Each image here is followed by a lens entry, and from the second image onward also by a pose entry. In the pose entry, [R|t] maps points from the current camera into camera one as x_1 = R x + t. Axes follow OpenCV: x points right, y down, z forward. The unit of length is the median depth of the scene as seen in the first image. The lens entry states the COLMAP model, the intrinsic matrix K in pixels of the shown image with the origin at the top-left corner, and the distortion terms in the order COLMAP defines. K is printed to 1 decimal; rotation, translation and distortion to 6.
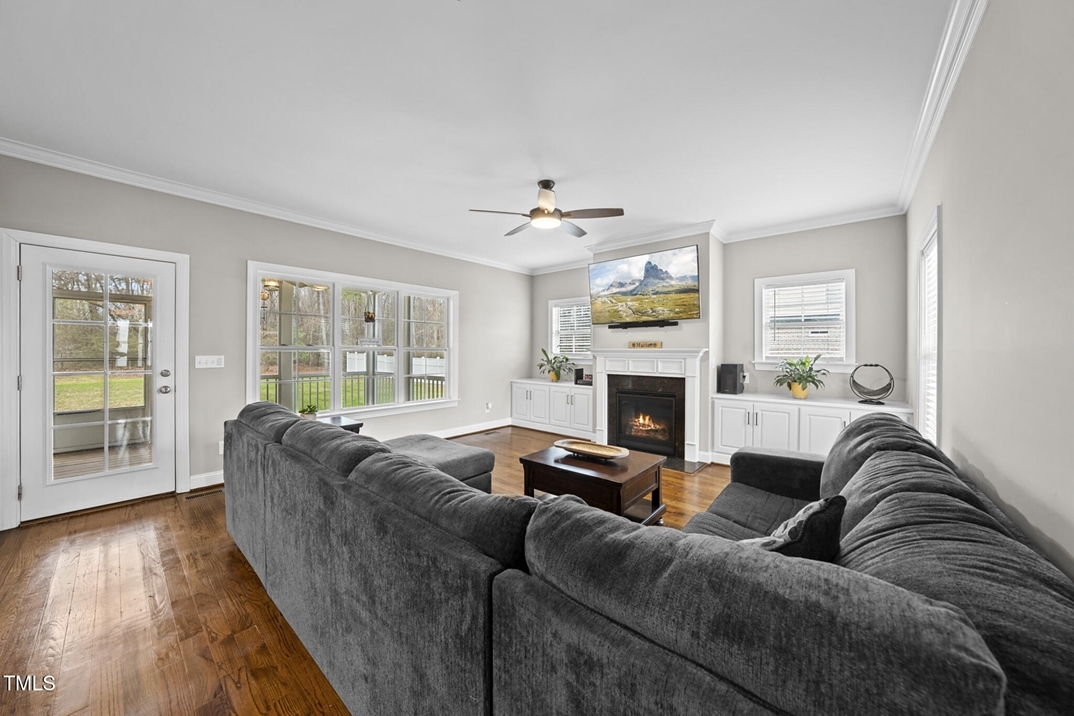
lens RADIAL K [[370.3, 0, 547.2], [0, 370.3, 355.7], [0, 0, 1]] dist [-0.017331, 0.001391]
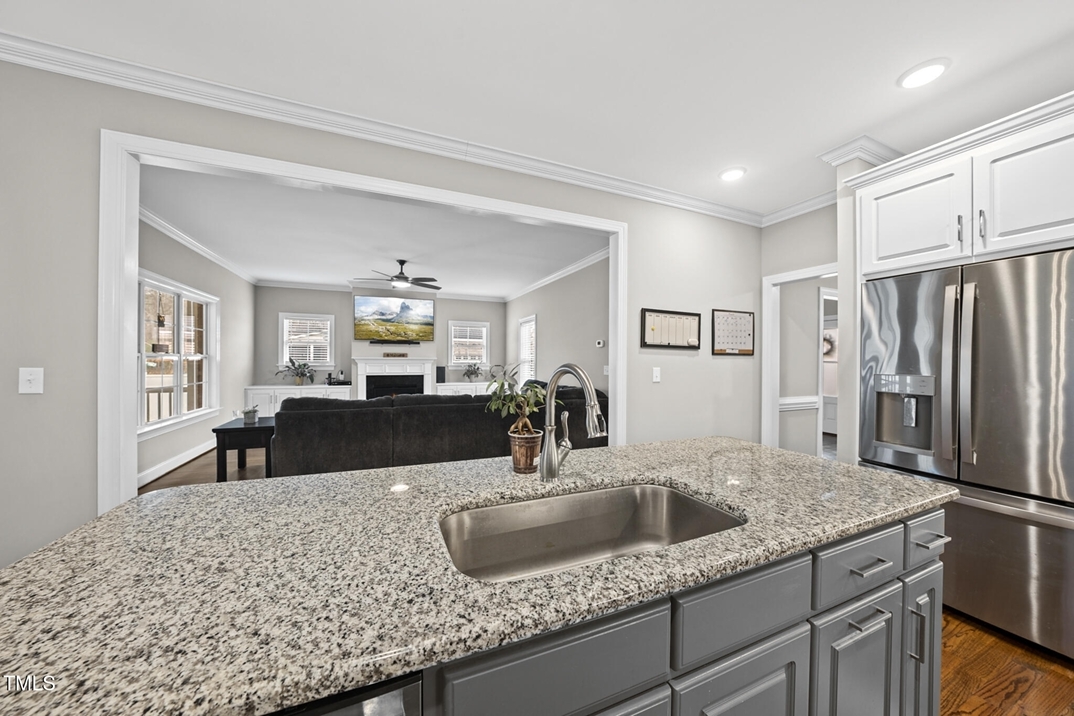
lens RADIAL K [[370.3, 0, 539.1], [0, 370.3, 363.1], [0, 0, 1]] dist [-0.017331, 0.001391]
pose [[0.441857, -0.007190, 0.897057, -0.873693], [0.010266, 0.999943, 0.002958, 0.006053], [-0.897027, 0.007902, 0.441906, -0.218525]]
